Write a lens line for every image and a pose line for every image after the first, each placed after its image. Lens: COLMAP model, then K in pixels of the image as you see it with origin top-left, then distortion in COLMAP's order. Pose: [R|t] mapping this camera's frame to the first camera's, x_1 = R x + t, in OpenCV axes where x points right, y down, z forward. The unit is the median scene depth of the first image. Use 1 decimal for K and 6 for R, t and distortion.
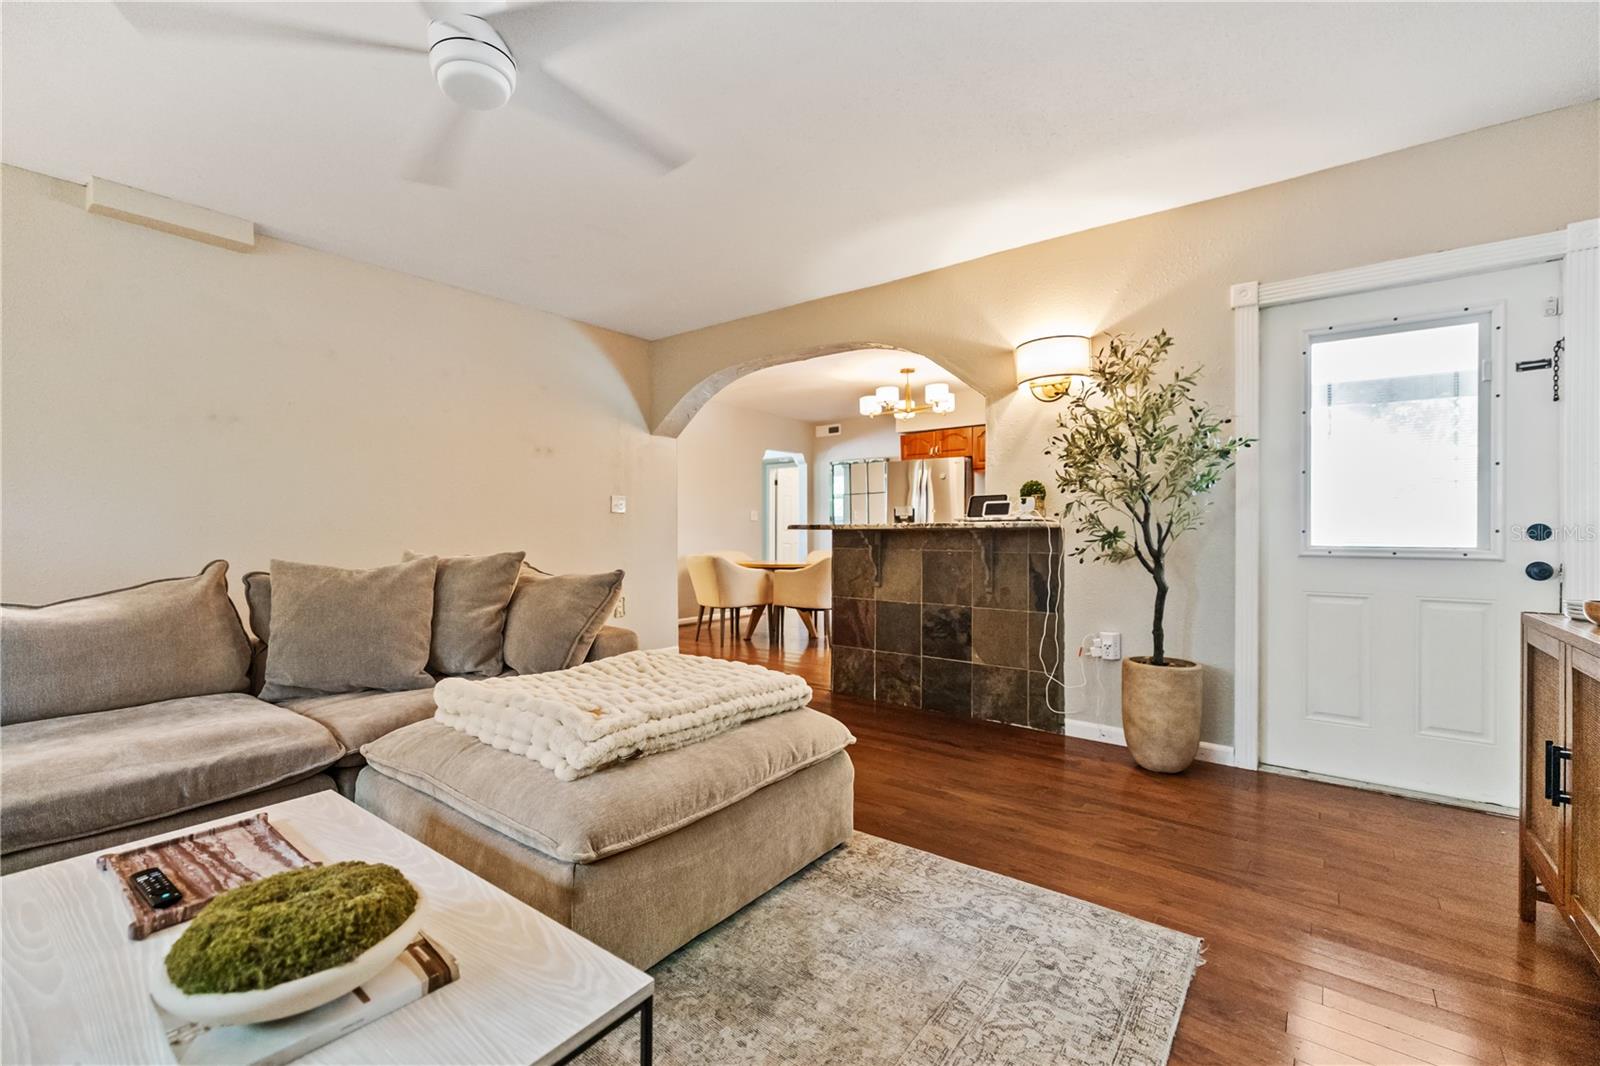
lens RADIAL K [[689.6, 0, 793.8], [0, 689.6, 528.9], [0, 0, 1]] dist [0.000836, -0.000052]
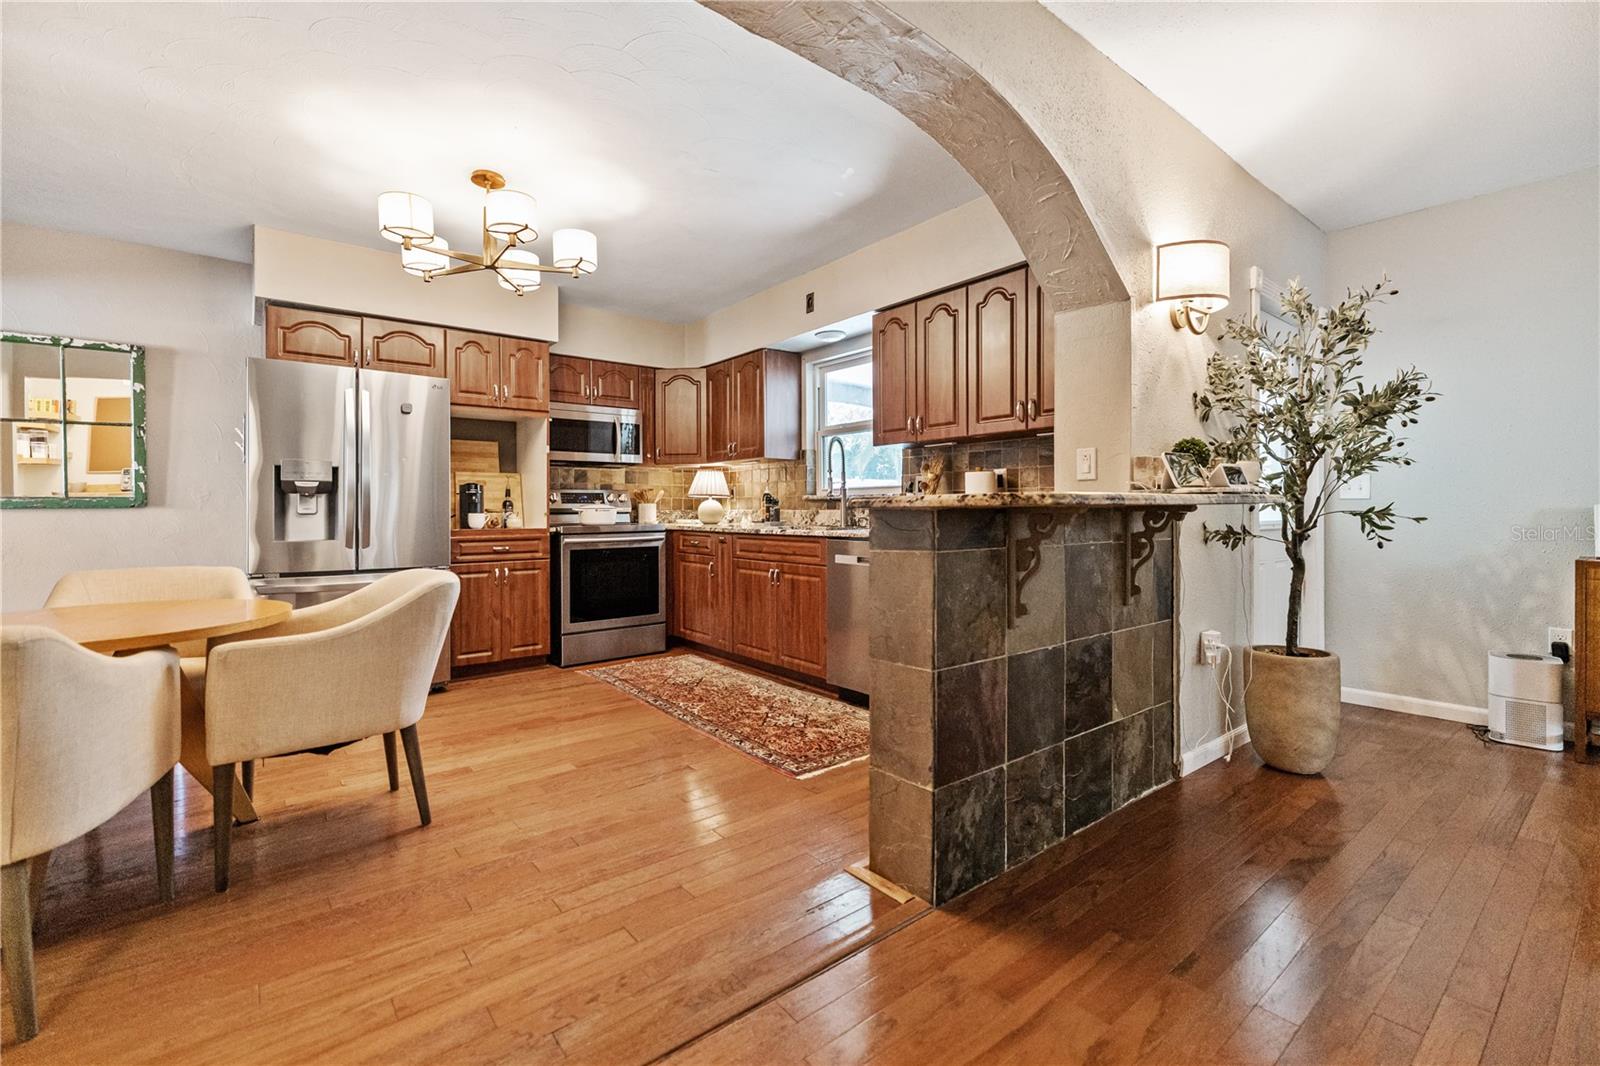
lens RADIAL K [[689.6, 0, 793.8], [0, 689.6, 528.9], [0, 0, 1]] dist [0.000836, -0.000052]
pose [[0.260067, -0.028976, 0.965156, -0.367203], [0.006369, 0.999579, 0.028293, 0.003752], [-0.965570, -0.001211, 0.260142, 1.025122]]
